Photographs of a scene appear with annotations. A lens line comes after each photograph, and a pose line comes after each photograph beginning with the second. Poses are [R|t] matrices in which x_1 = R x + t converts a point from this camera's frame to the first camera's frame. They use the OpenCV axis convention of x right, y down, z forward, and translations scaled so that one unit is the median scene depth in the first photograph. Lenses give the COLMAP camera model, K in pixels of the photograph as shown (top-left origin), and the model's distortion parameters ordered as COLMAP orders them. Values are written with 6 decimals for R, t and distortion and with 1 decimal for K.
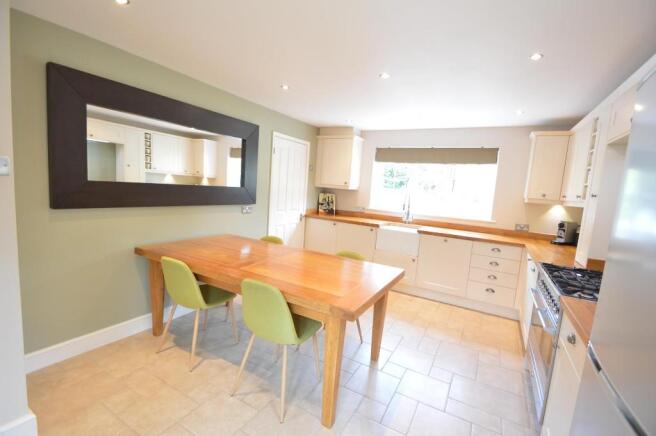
lens RADIAL K [[288.6, 0, 329.0], [0, 288.6, 218.7], [0, 0, 1]] dist [0.002667, -0.000818]
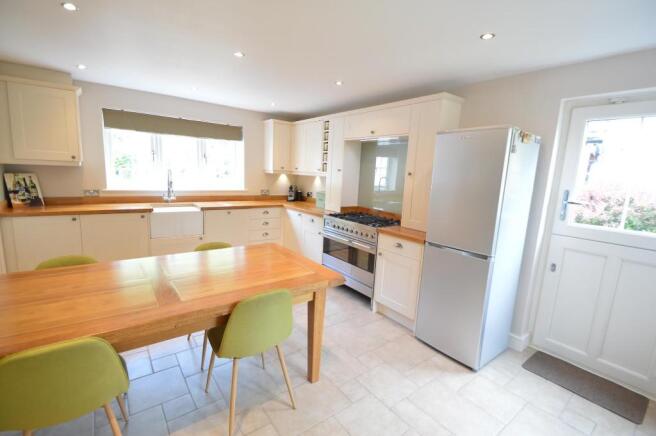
lens RADIAL K [[288.6, 0, 328.5], [0, 288.6, 217.4], [0, 0, 1]] dist [0.002667, -0.000818]
pose [[0.393793, -0.193179, 0.898671, -0.361304], [0.086059, 0.981121, 0.173192, -0.052194], [-0.915162, 0.009136, 0.402983, 0.185649]]
